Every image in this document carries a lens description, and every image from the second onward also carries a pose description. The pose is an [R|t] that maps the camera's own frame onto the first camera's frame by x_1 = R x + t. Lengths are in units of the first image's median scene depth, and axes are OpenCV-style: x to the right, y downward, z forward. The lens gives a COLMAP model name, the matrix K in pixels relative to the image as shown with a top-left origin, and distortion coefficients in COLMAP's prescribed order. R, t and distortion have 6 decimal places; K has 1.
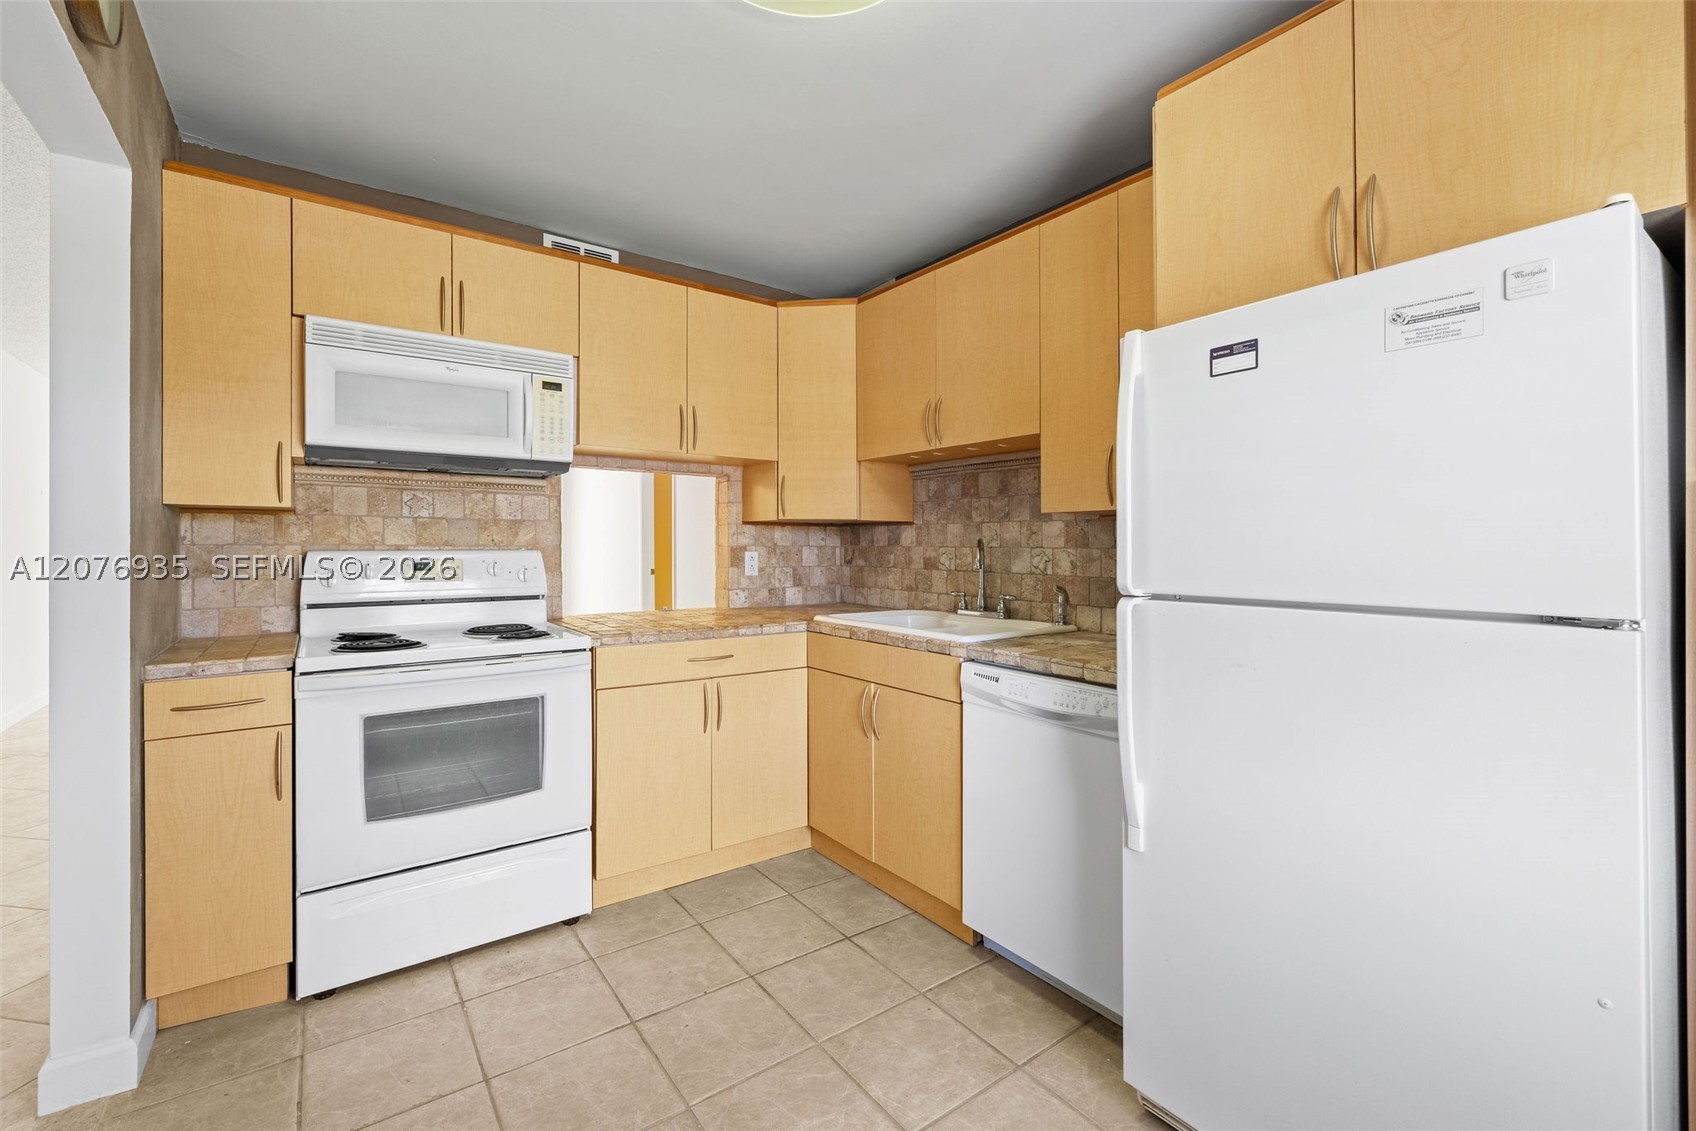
lens RADIAL K [[711.5, 0, 808.1], [0, 711.5, 533.7], [0, 0, 1]] dist [0.000727, 0.000032]
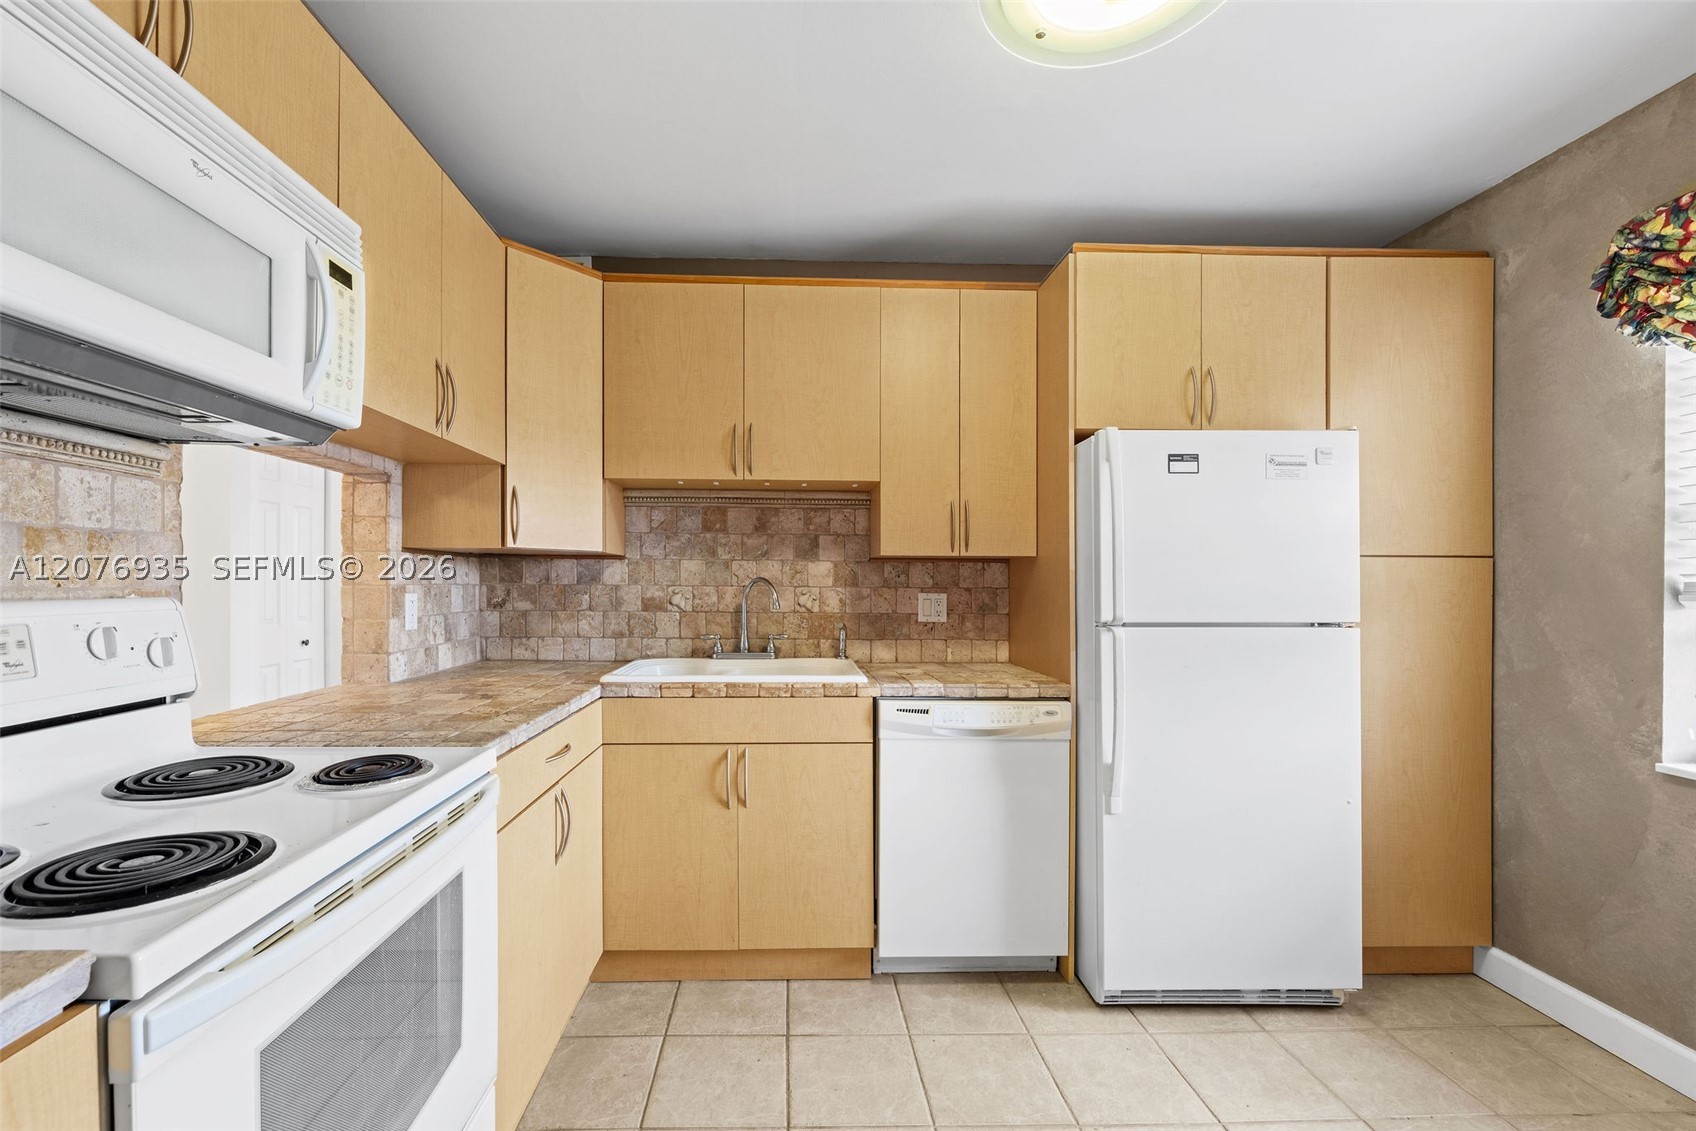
lens RADIAL K [[745.9, 0, 831.7], [0, 745.9, 571.2], [0, 0, 1]] dist [-0.000309, -0.000134]
pose [[0.545841, 0.011805, 0.837806, -0.532865], [-0.017697, 0.999840, -0.002559, -0.000629], [-0.837702, -0.013430, 0.545962, 0.357259]]
